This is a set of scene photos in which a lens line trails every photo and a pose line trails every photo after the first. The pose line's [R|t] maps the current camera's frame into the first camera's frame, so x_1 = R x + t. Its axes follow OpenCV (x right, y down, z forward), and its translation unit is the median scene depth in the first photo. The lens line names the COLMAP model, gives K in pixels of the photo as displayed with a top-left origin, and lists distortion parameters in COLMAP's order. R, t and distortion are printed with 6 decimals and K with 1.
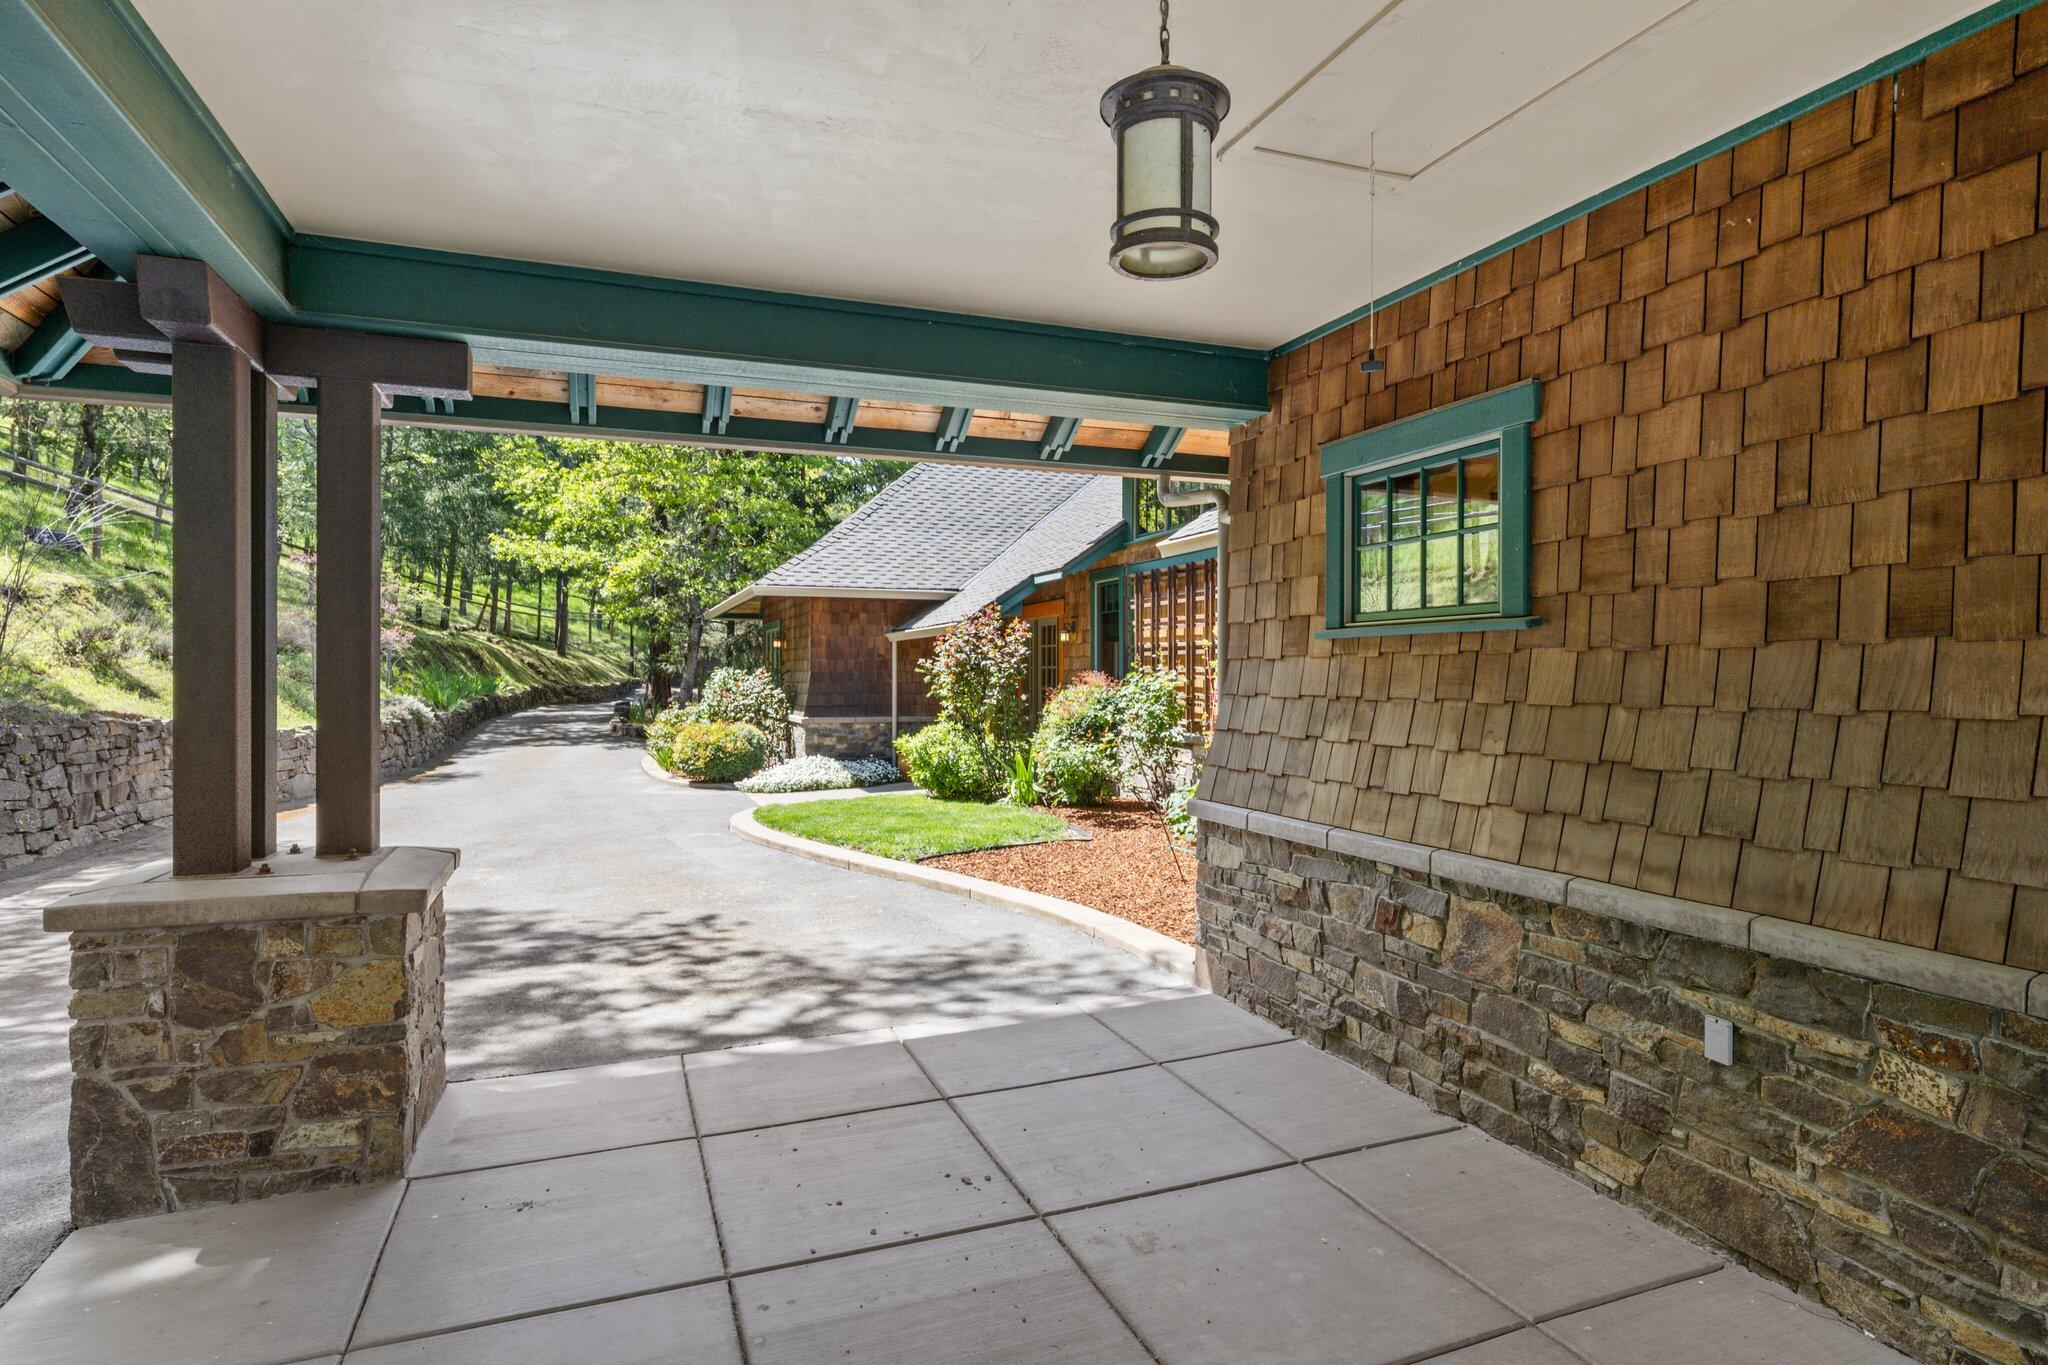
lens RADIAL K [[1112.4, 0, 1025.8], [0, 1112.4, 680.9], [0, 0, 1]] dist [-0.002204, -0.000063]
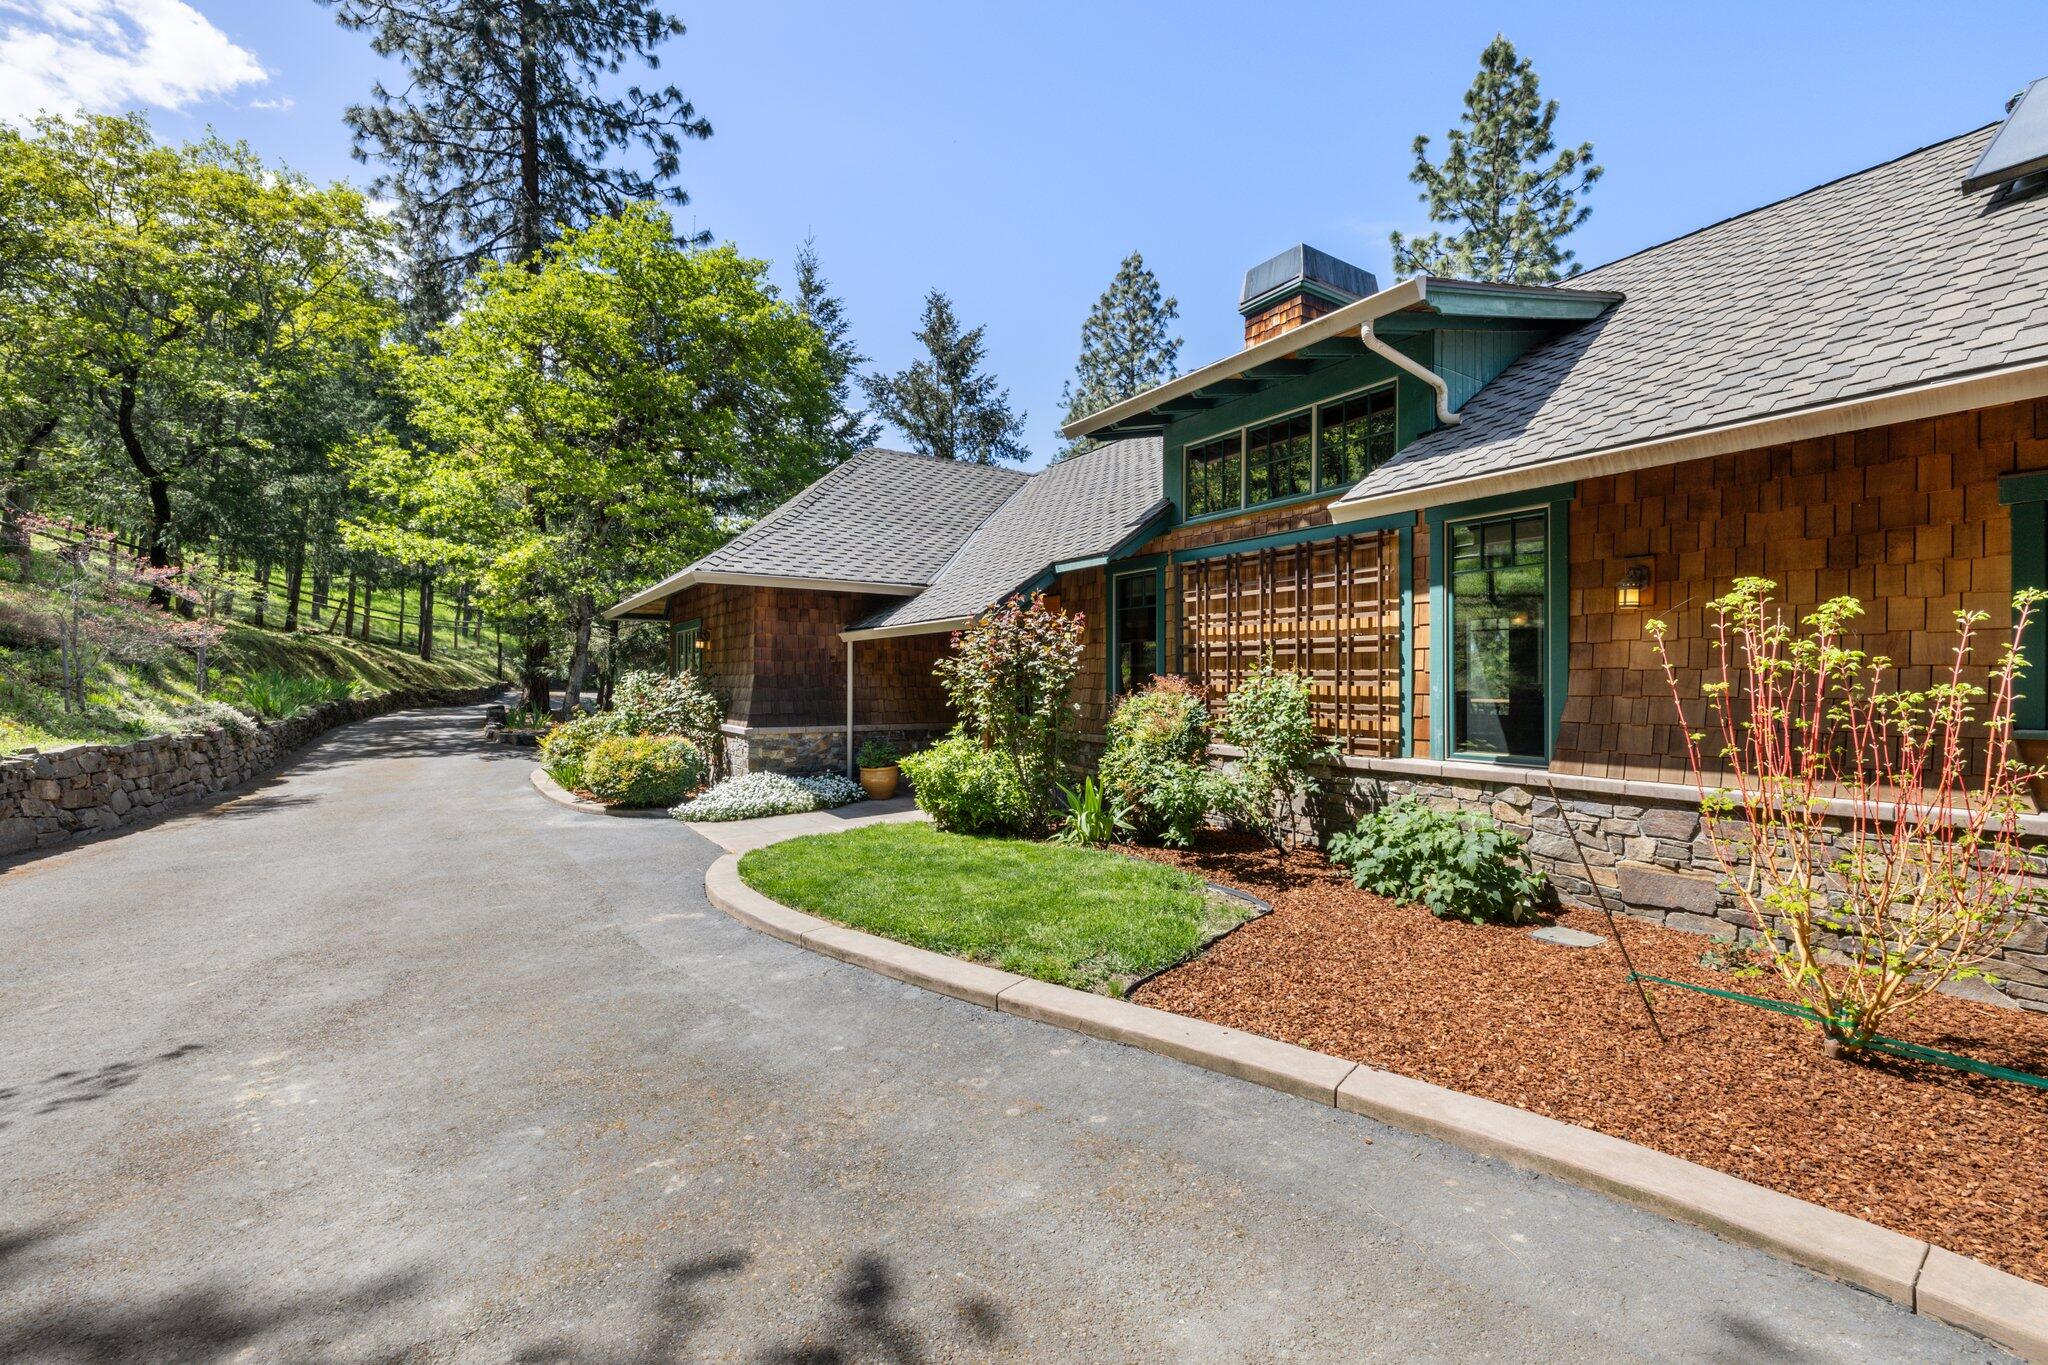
lens RADIAL K [[853.5, 0, 1027.0], [0, 853.5, 678.8], [0, 0, 1]] dist [0.001212, -0.000060]
pose [[0.975979, 0.002346, 0.217854, -0.114805], [-0.000833, 0.999975, -0.007036, -0.000704], [-0.217865, 0.006686, 0.975956, 0.265506]]
